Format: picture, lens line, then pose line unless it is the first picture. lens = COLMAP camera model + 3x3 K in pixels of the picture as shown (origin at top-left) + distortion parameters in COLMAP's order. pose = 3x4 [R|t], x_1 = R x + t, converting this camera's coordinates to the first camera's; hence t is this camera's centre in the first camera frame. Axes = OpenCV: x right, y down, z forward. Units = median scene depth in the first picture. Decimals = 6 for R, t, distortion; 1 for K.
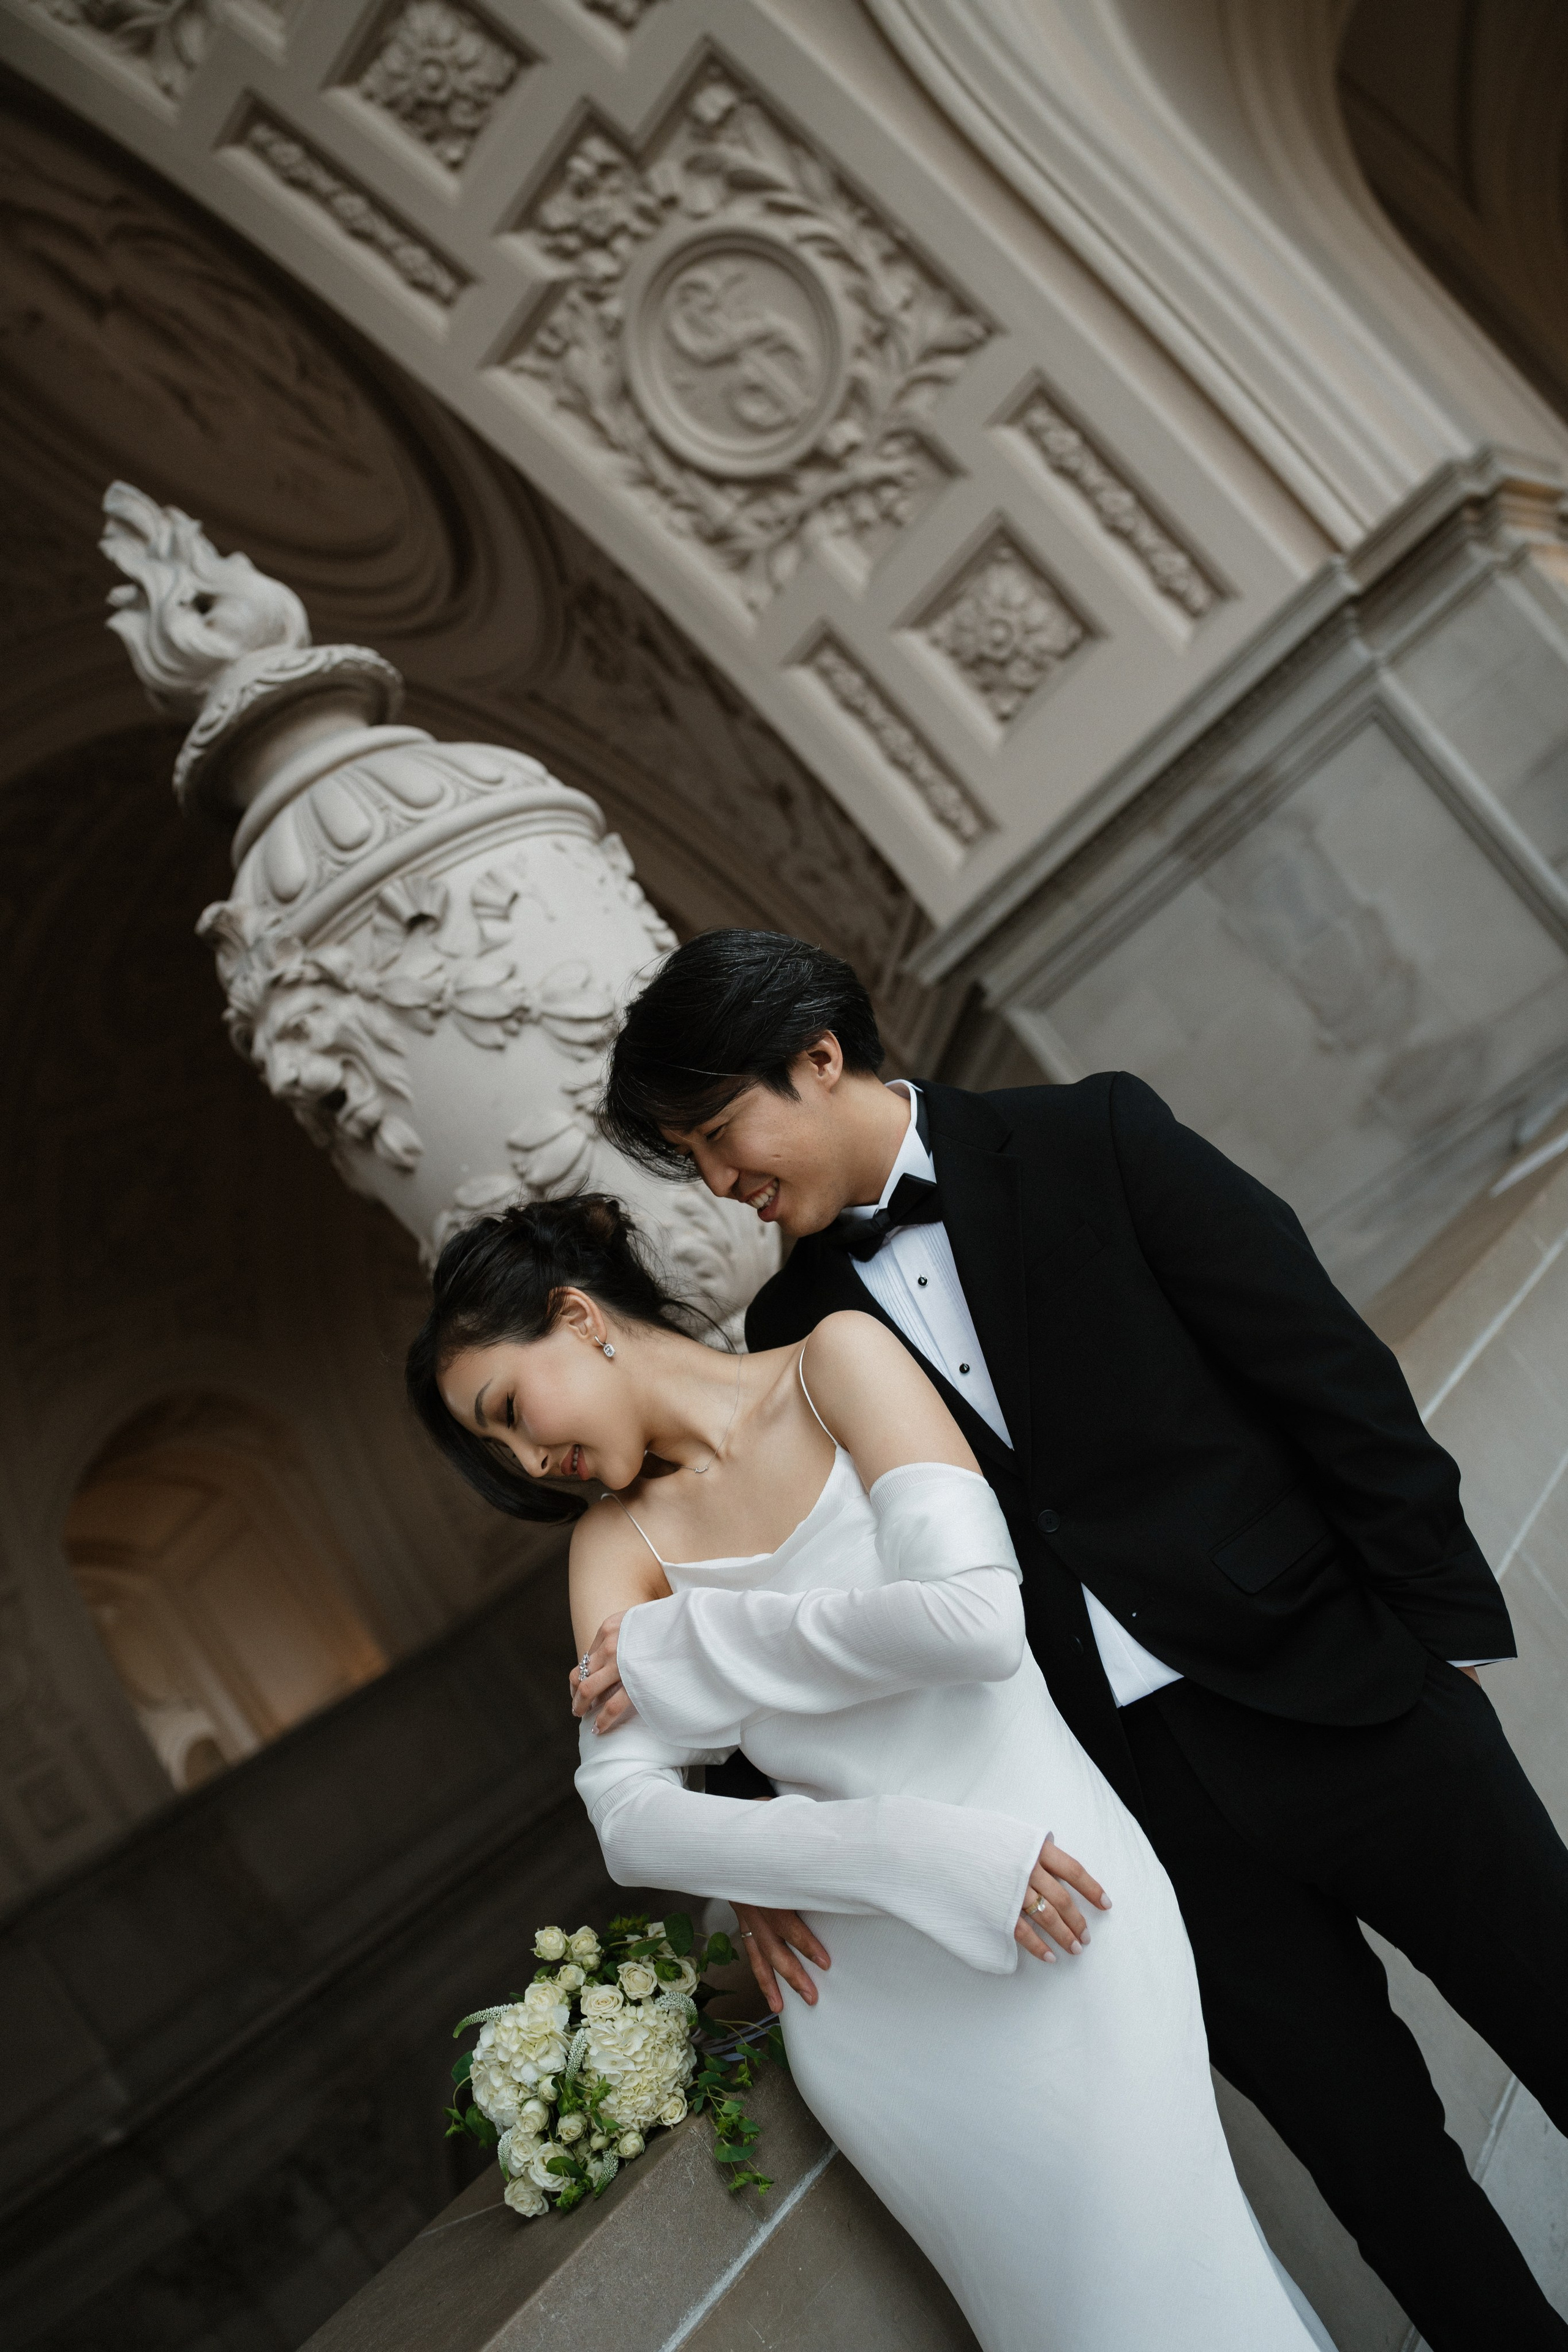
lens RADIAL K [[1905.1, 0, 738.8], [0, 1905.1, 1210.5], [0, 0, 1]] dist [-0.021244, -0.065909]
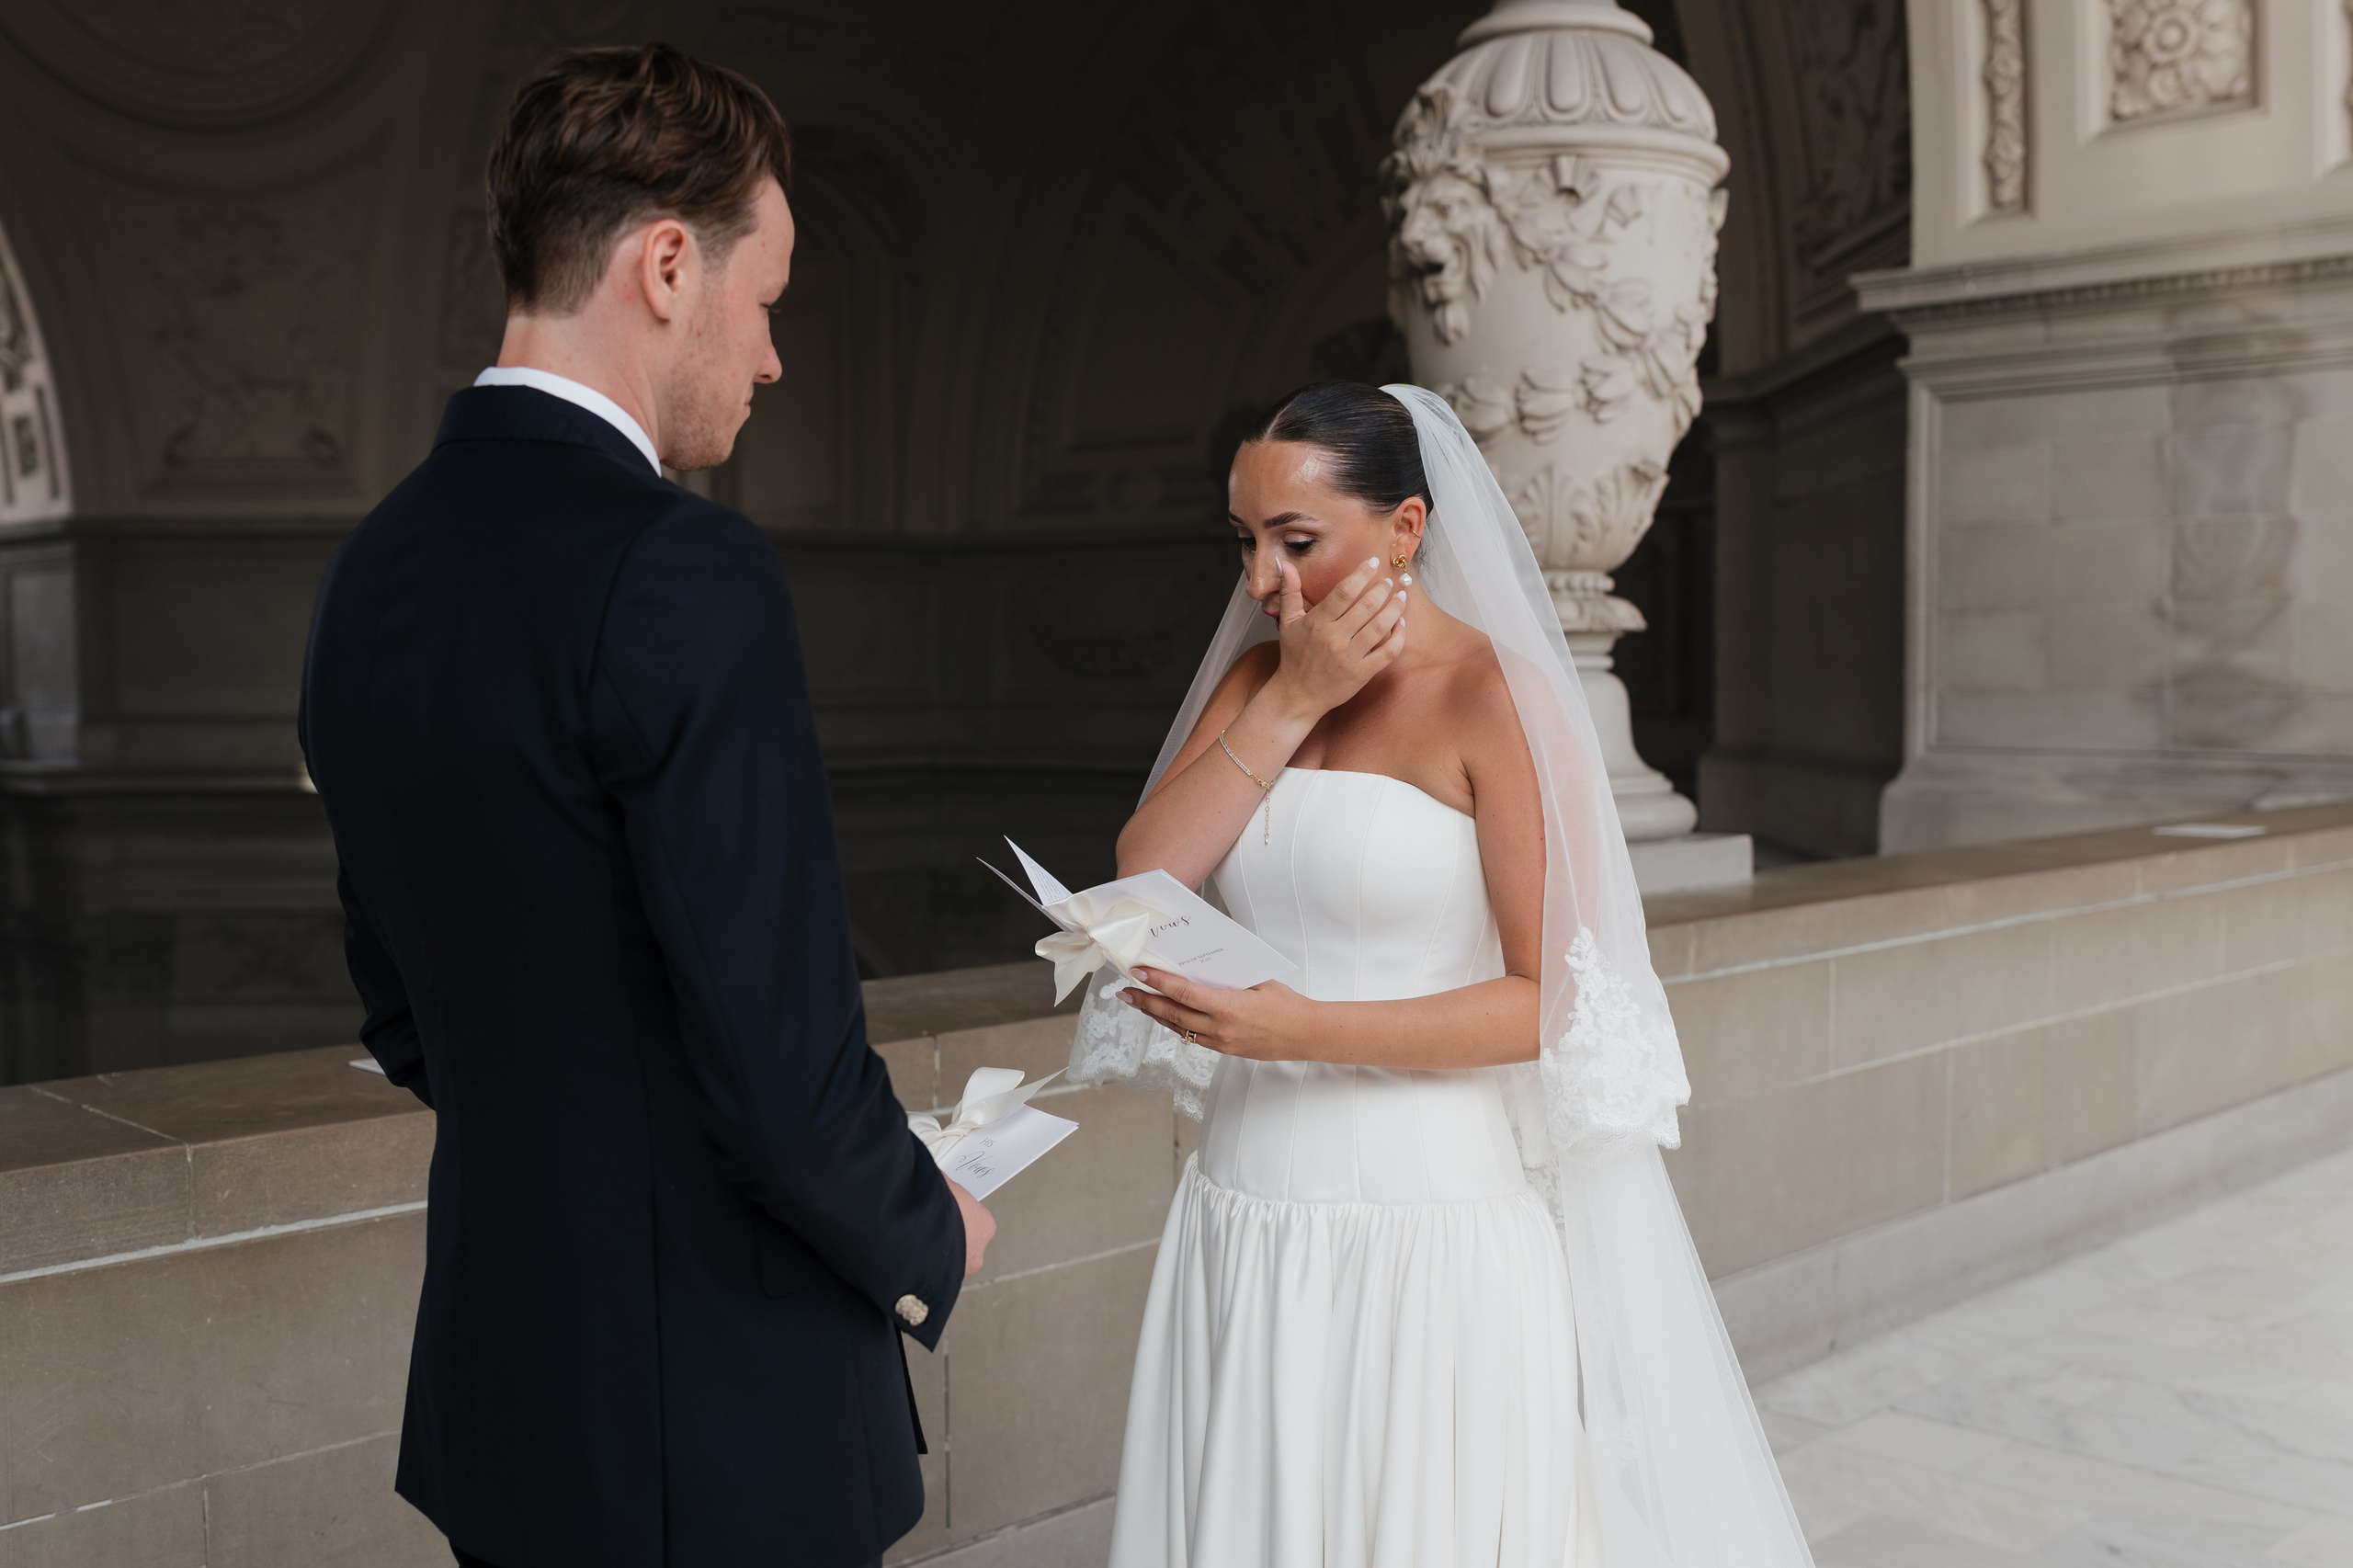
lens RADIAL K [[2290.5, 0, 1130.6], [0, 2290.5, 777.1], [0, 0, 1]] dist [-0.003894, 0.004198]
pose [[0.816440, 0.577303, -0.012130, -0.078705], [-0.556356, 0.792091, 0.251117, -0.029515], [0.154578, -0.198273, 0.967881, -0.317050]]
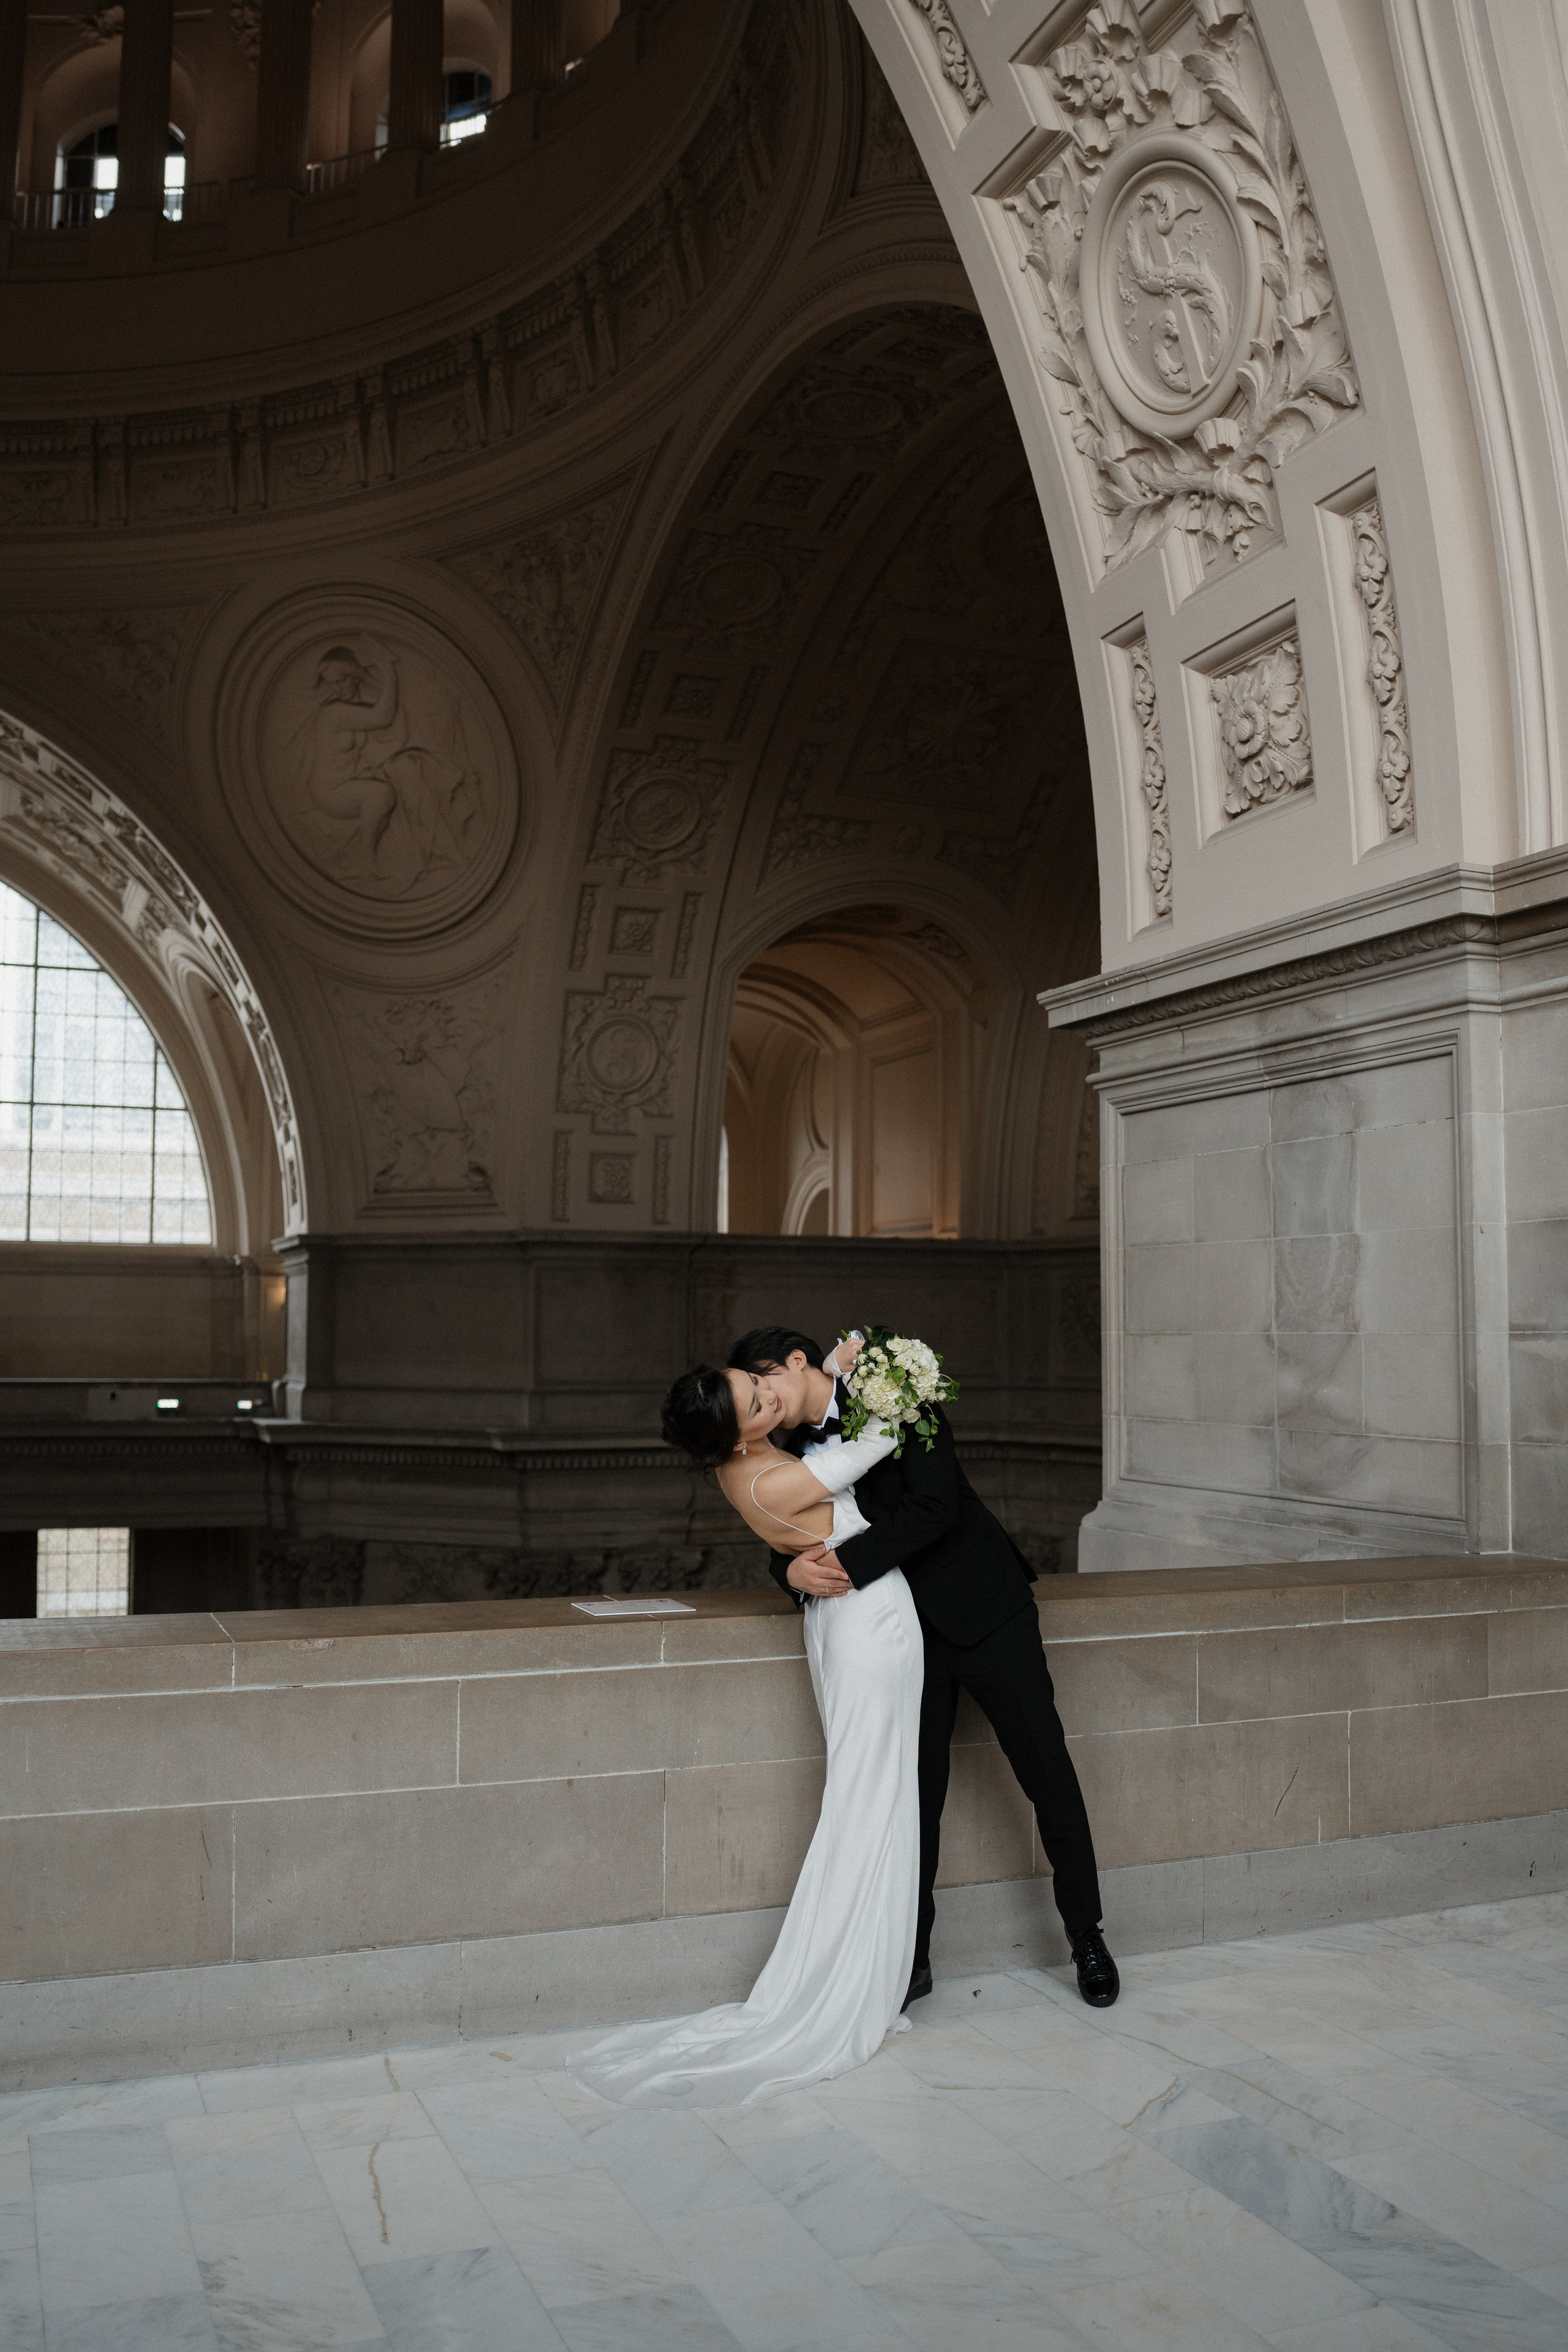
lens RADIAL K [[1905.1, 0, 738.8], [0, 1905.1, 1210.5], [0, 0, 1]] dist [-0.021244, -0.065909]
pose [[0.737841, 0.559589, -0.377426, 0.616726], [-0.446914, 0.824067, 0.348112, -0.477191], [0.505824, -0.088174, 0.858119, 0.190475]]
